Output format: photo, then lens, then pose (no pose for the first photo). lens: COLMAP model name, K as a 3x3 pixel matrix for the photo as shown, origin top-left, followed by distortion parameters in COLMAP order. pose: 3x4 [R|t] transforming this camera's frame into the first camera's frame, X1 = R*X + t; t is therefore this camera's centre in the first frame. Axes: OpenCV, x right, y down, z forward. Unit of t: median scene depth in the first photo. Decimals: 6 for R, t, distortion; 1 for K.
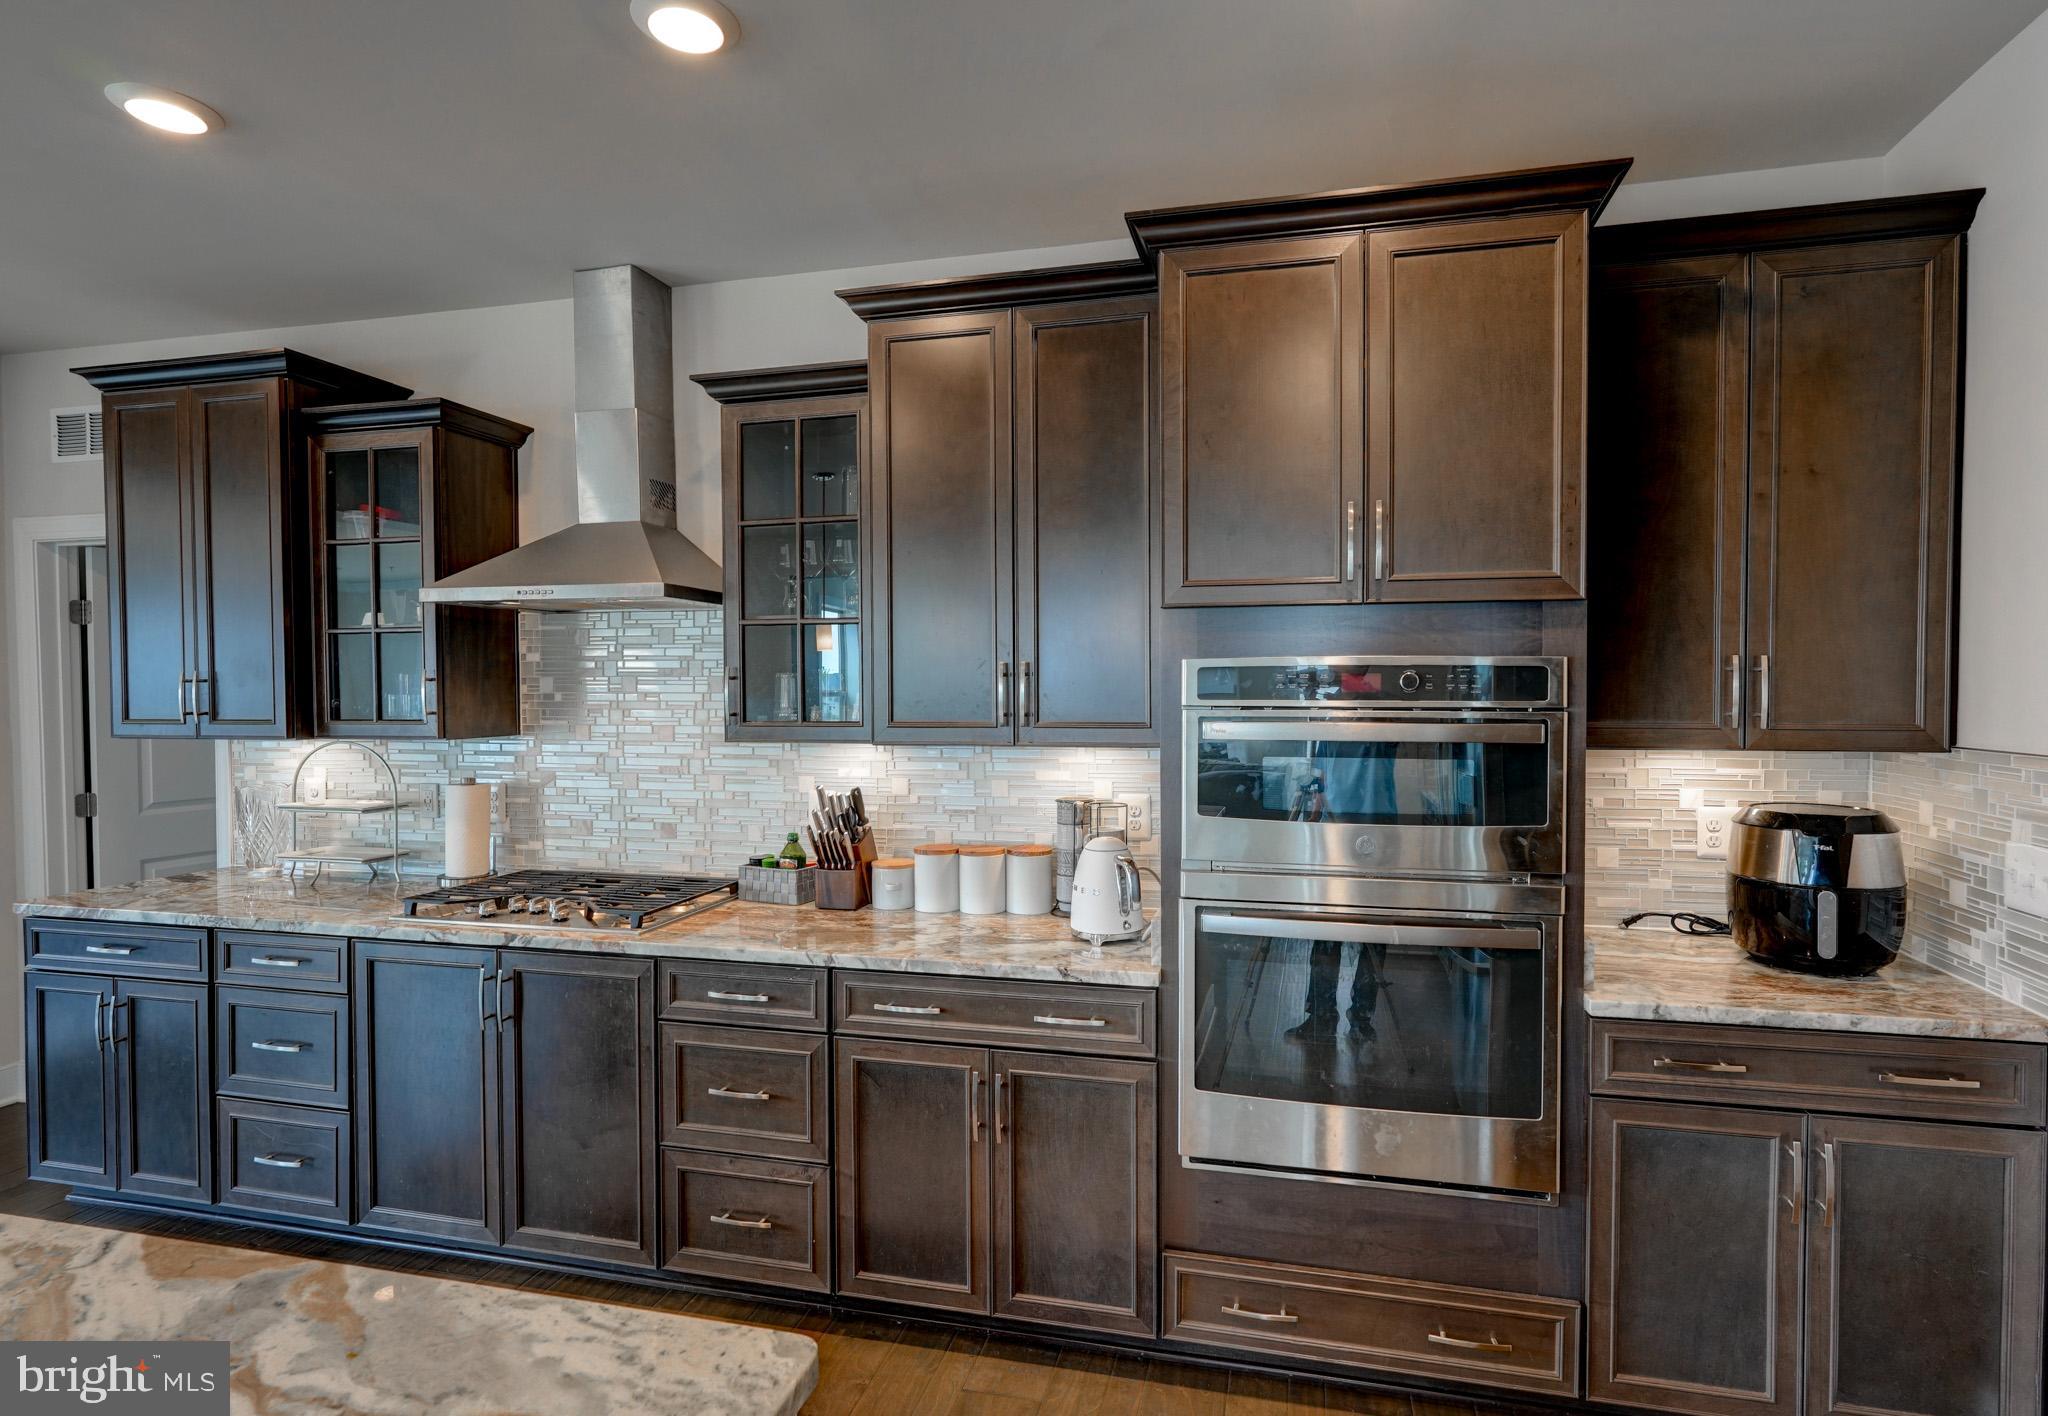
lens RADIAL K [[1027.5, 0, 1061.5], [0, 1027.5, 710.6], [0, 0, 1]] dist [0.000889, 0.000607]
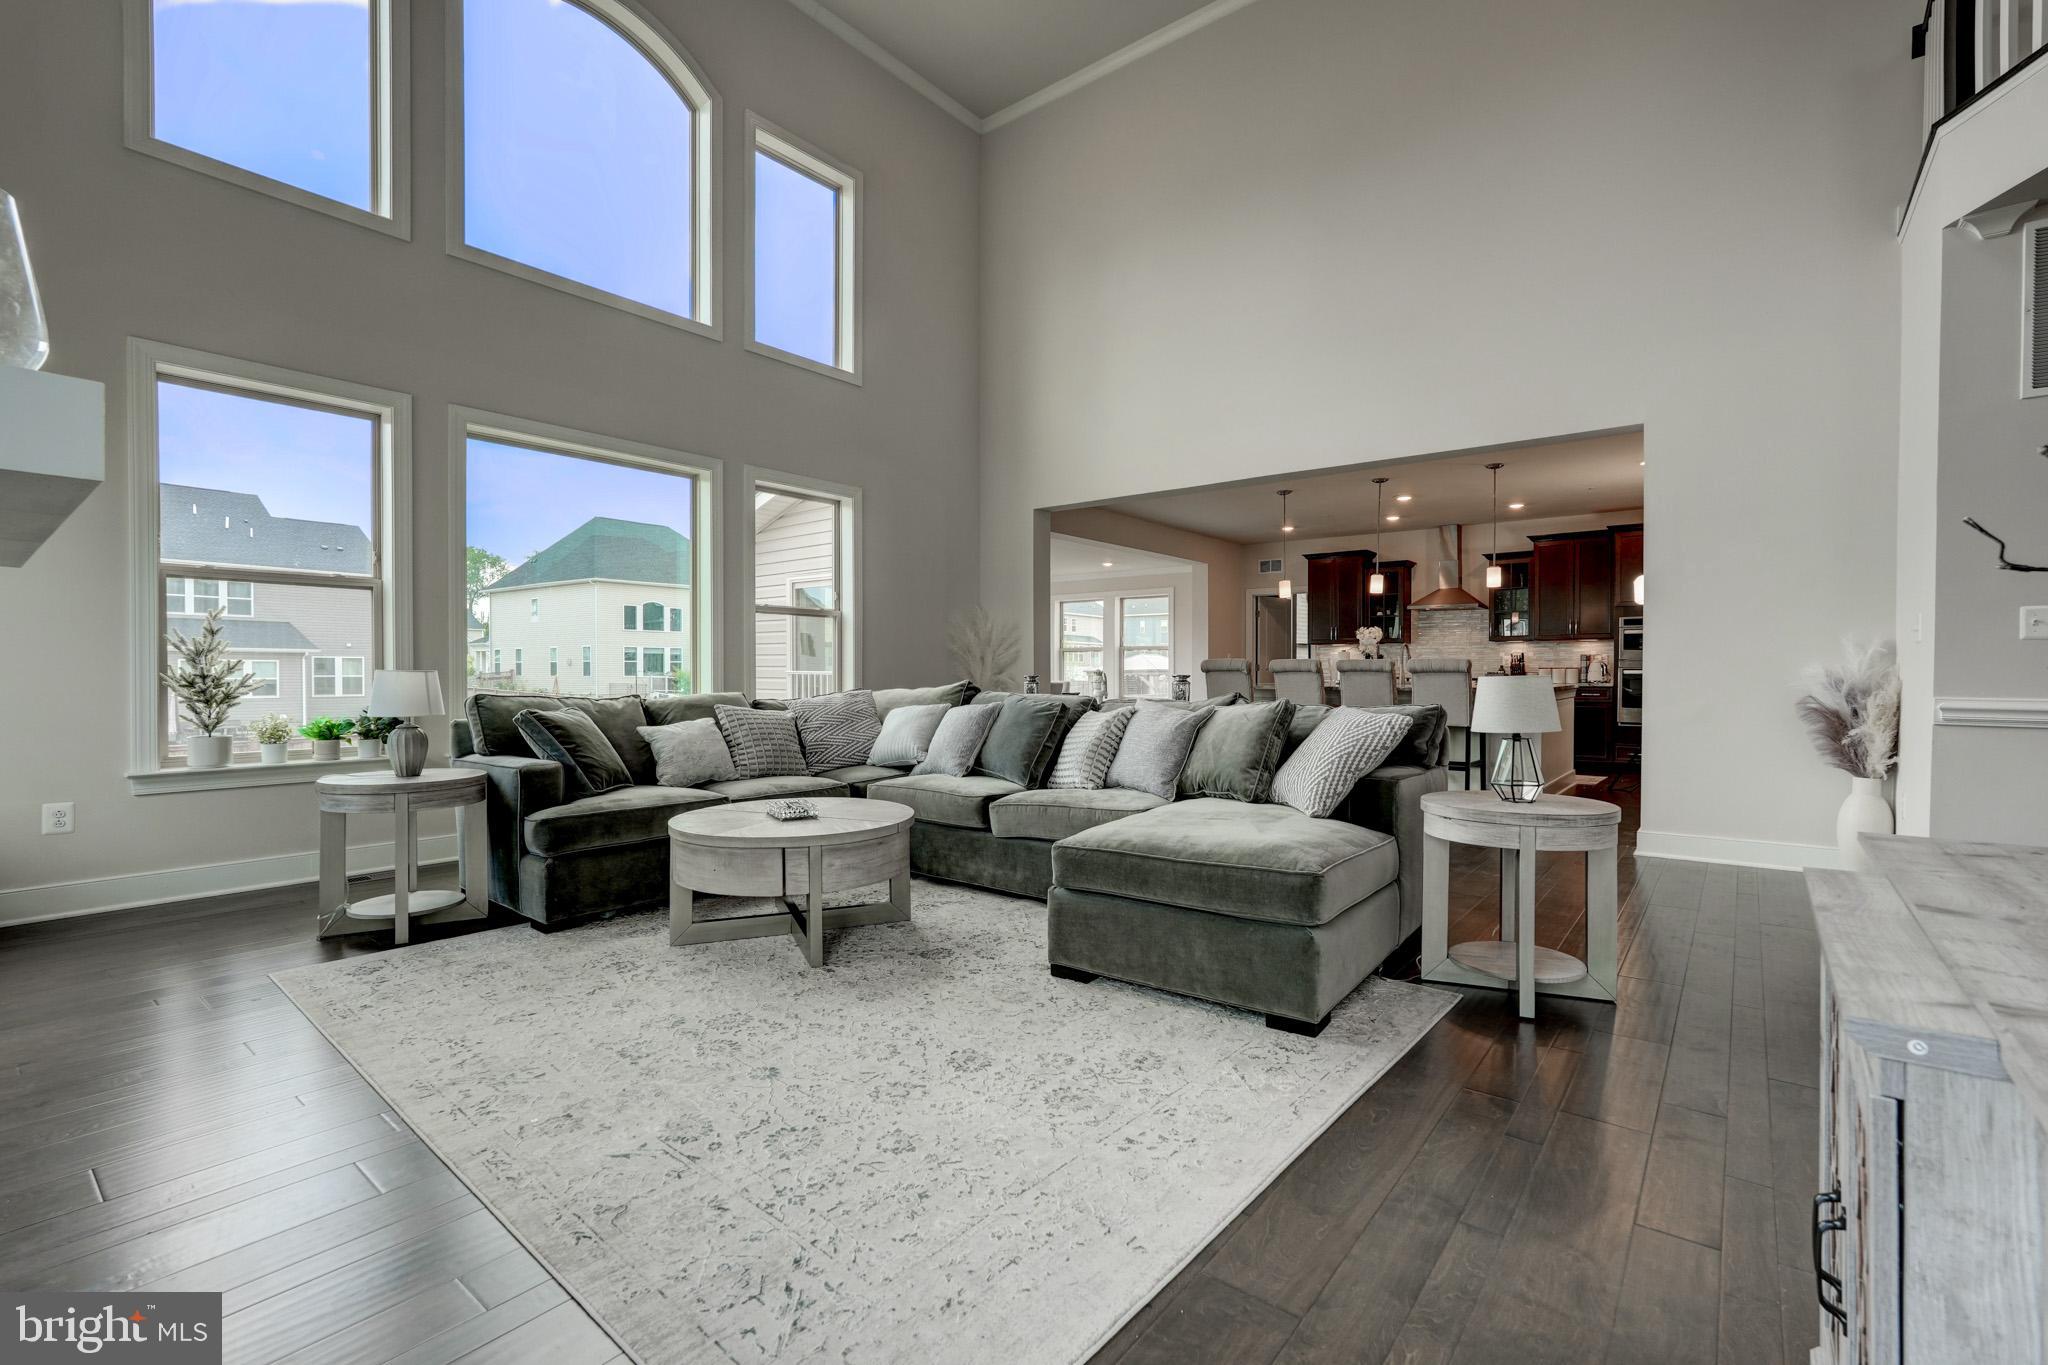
lens RADIAL K [[903.0, 0, 1026.9], [0, 903.0, 681.0], [0, 0, 1]] dist [-0.018249, 0.013017]
pose [[0.906282, 0.005233, -0.422642, -0.617424], [-0.011809, 0.999847, -0.012942, 0.335943], [0.422509, 0.016720, 0.906204, -3.943795]]
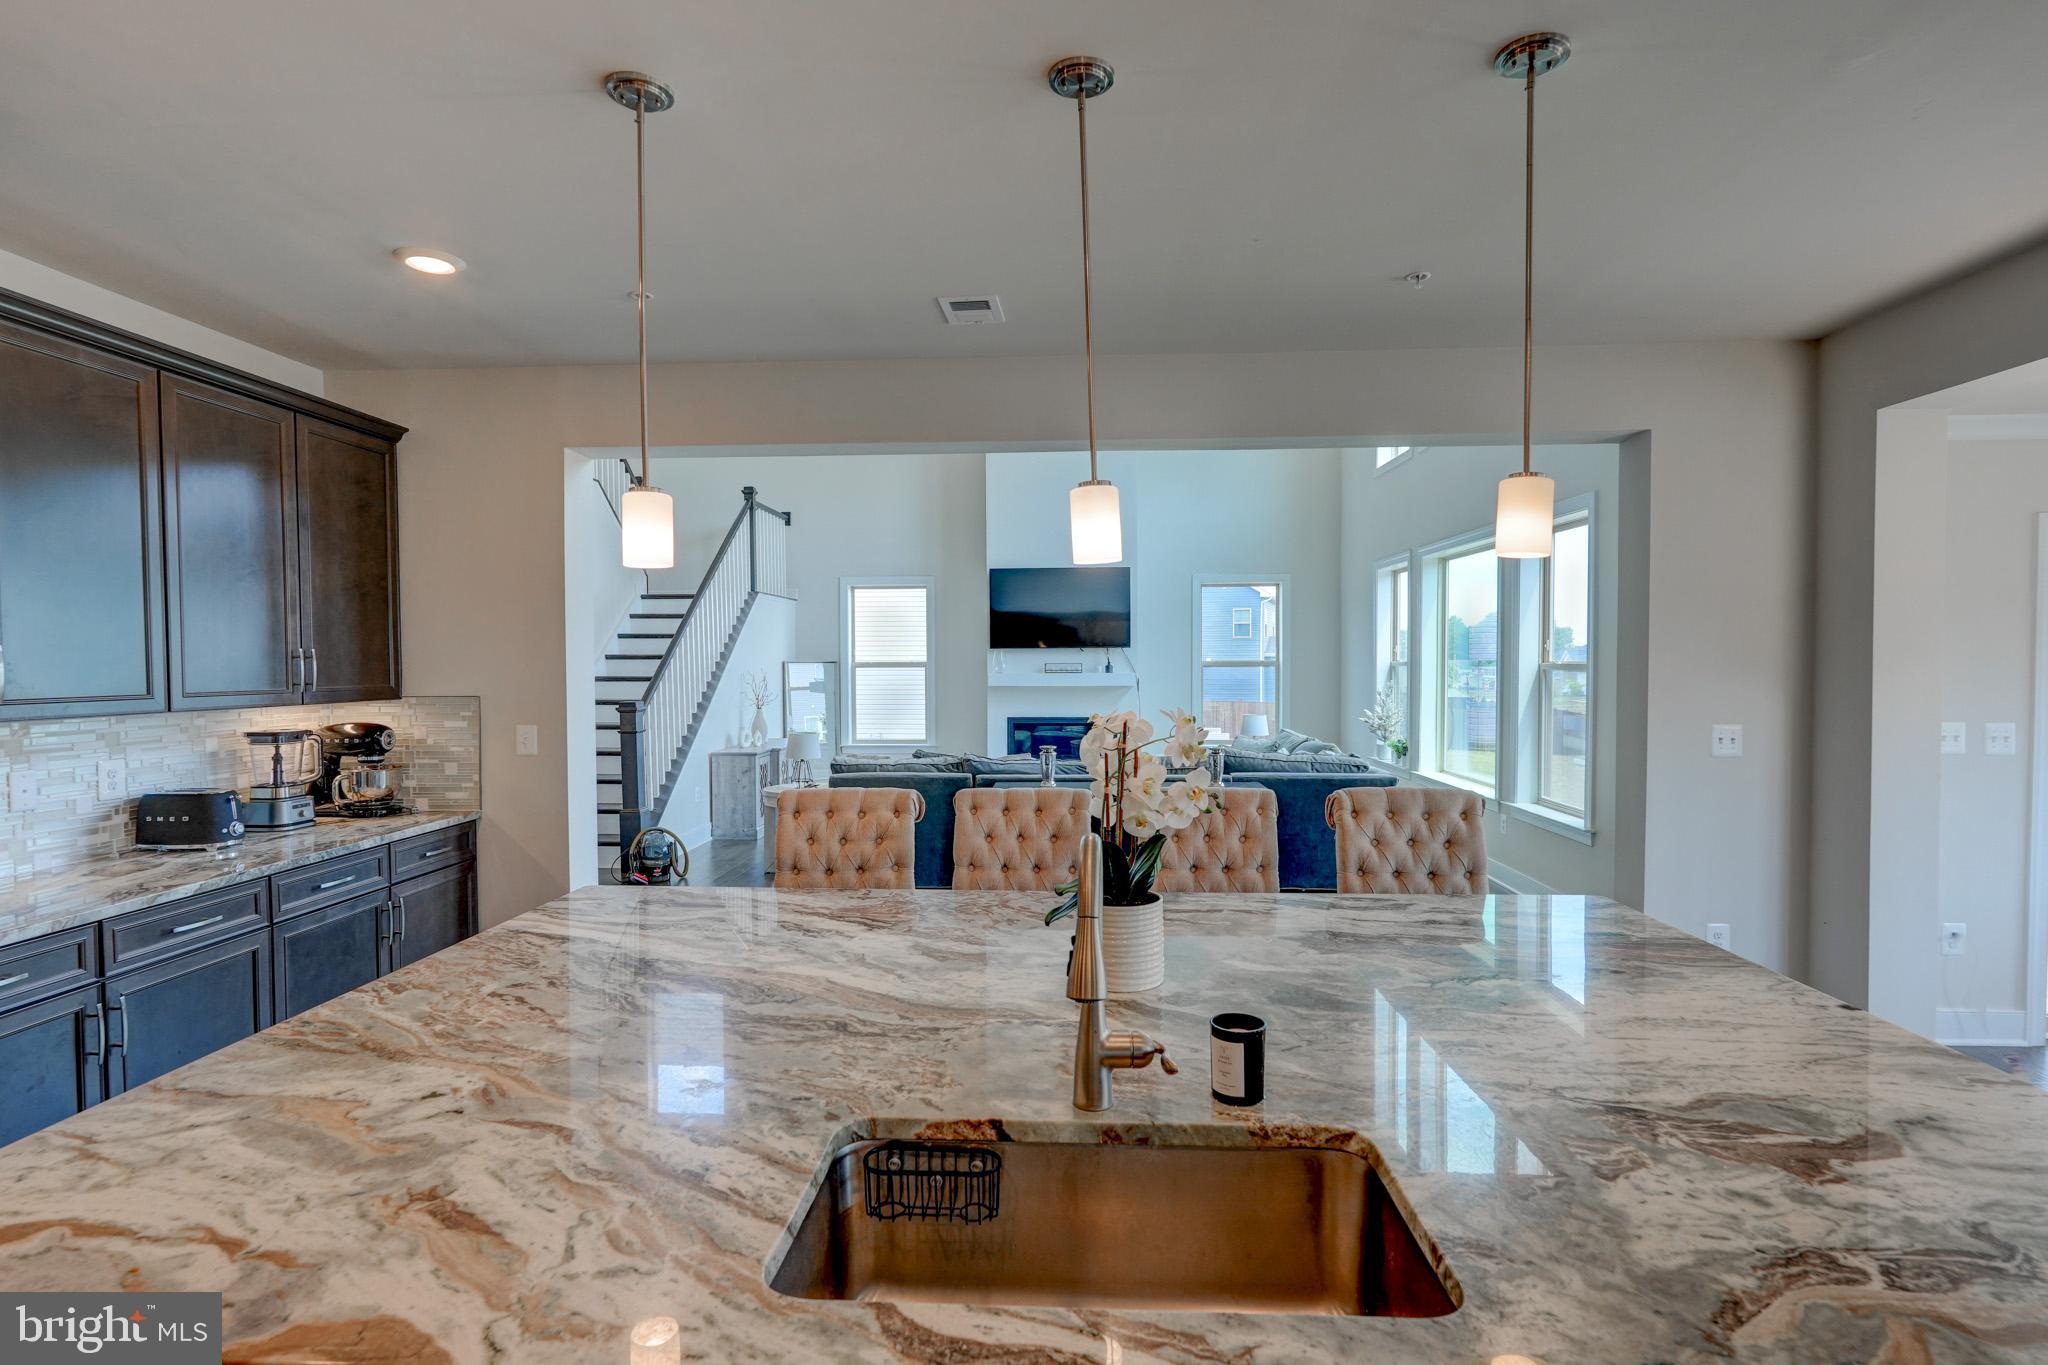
lens RADIAL K [[1001.3, 0, 1026.3], [0, 1001.3, 682.9], [0, 0, 1]] dist [-0.011071, 0.007897]
pose [[-0.983853, 0.011443, -0.178612, -0.629017], [0.002662, 0.998779, 0.049326, -0.025219], [0.178958, 0.048054, -0.982682, 0.953326]]
